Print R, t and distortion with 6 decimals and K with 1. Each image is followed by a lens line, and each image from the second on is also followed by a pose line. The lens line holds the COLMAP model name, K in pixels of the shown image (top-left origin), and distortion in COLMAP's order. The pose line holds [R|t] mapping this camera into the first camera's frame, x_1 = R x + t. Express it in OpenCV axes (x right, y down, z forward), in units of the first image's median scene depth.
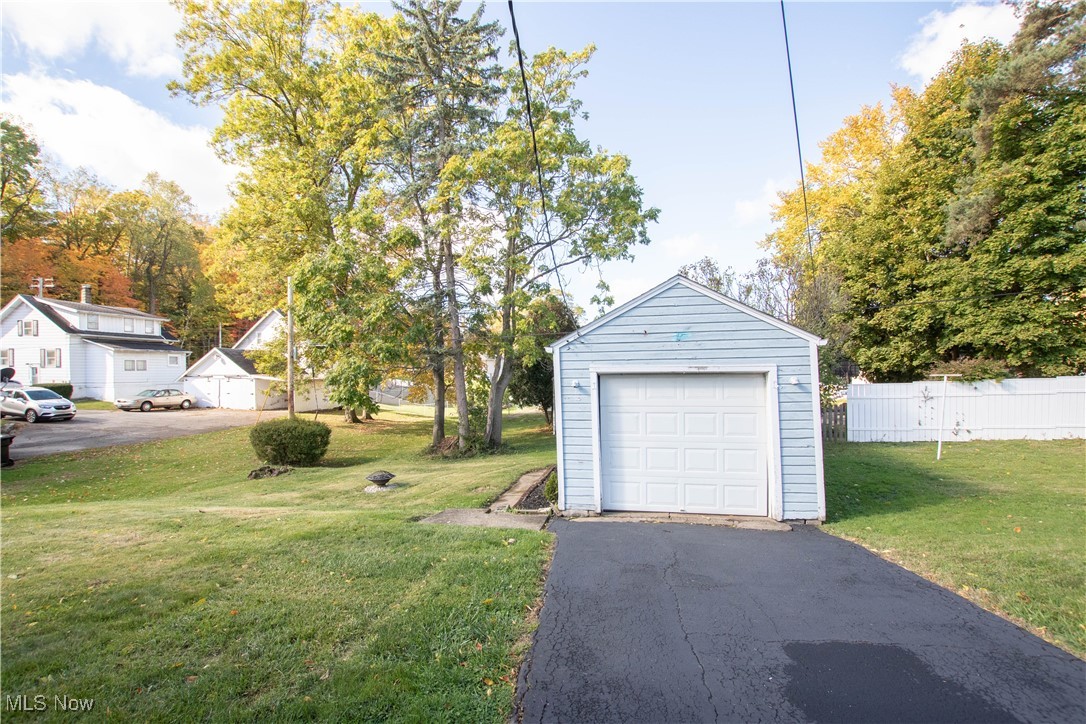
lens RADIAL K [[500.2, 0, 543.8], [0, 500.2, 376.2], [0, 0, 1]] dist [-0.032540, 0.004173]
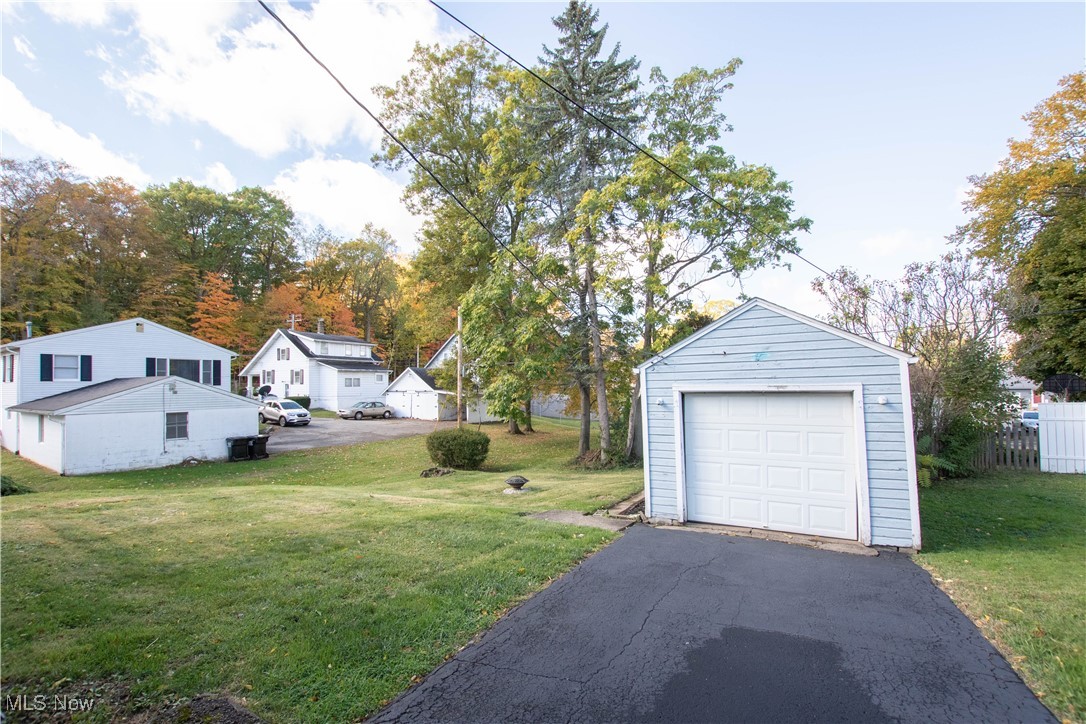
lens RADIAL K [[500.2, 0, 543.8], [0, 500.2, 376.2], [0, 0, 1]] dist [-0.032540, 0.004173]
pose [[0.942931, -0.008388, -0.332883, 0.097641], [-0.001368, 0.999577, -0.029064, -0.004113], [0.332986, 0.027861, 0.942520, -0.057575]]
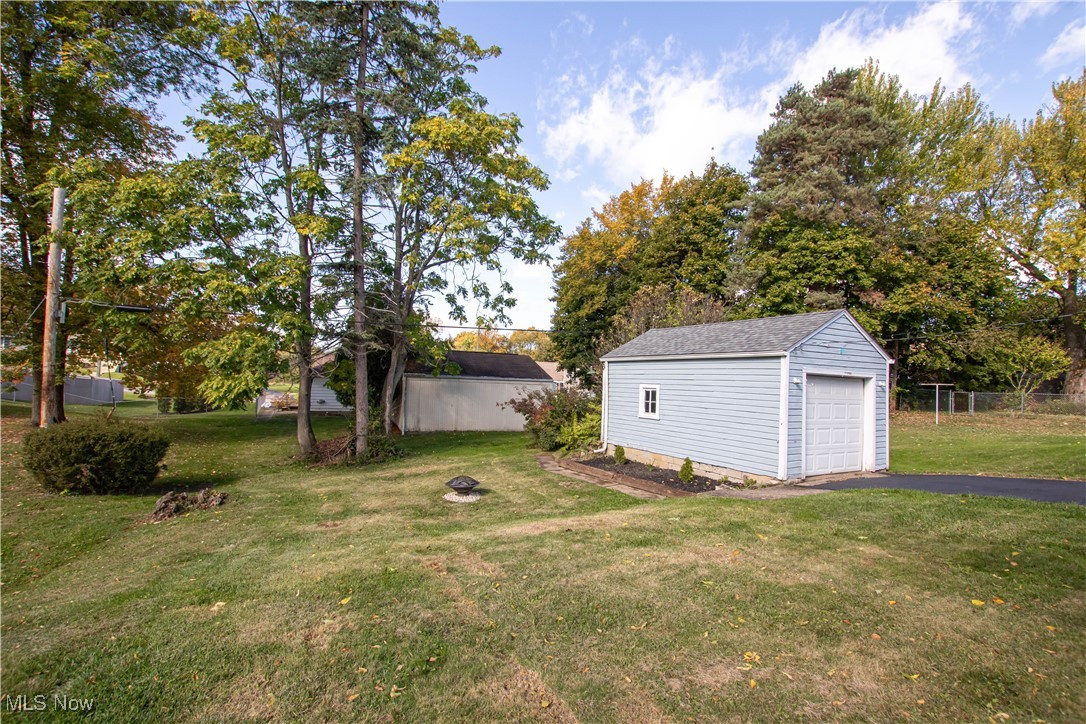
lens RADIAL K [[500.2, 0, 543.8], [0, 500.2, 376.2], [0, 0, 1]] dist [-0.032540, 0.004173]
pose [[0.764244, 0.044755, 0.643372, -0.648810], [-0.039692, 0.998962, -0.022342, 0.029676], [-0.643704, -0.008462, 0.765228, 0.229317]]
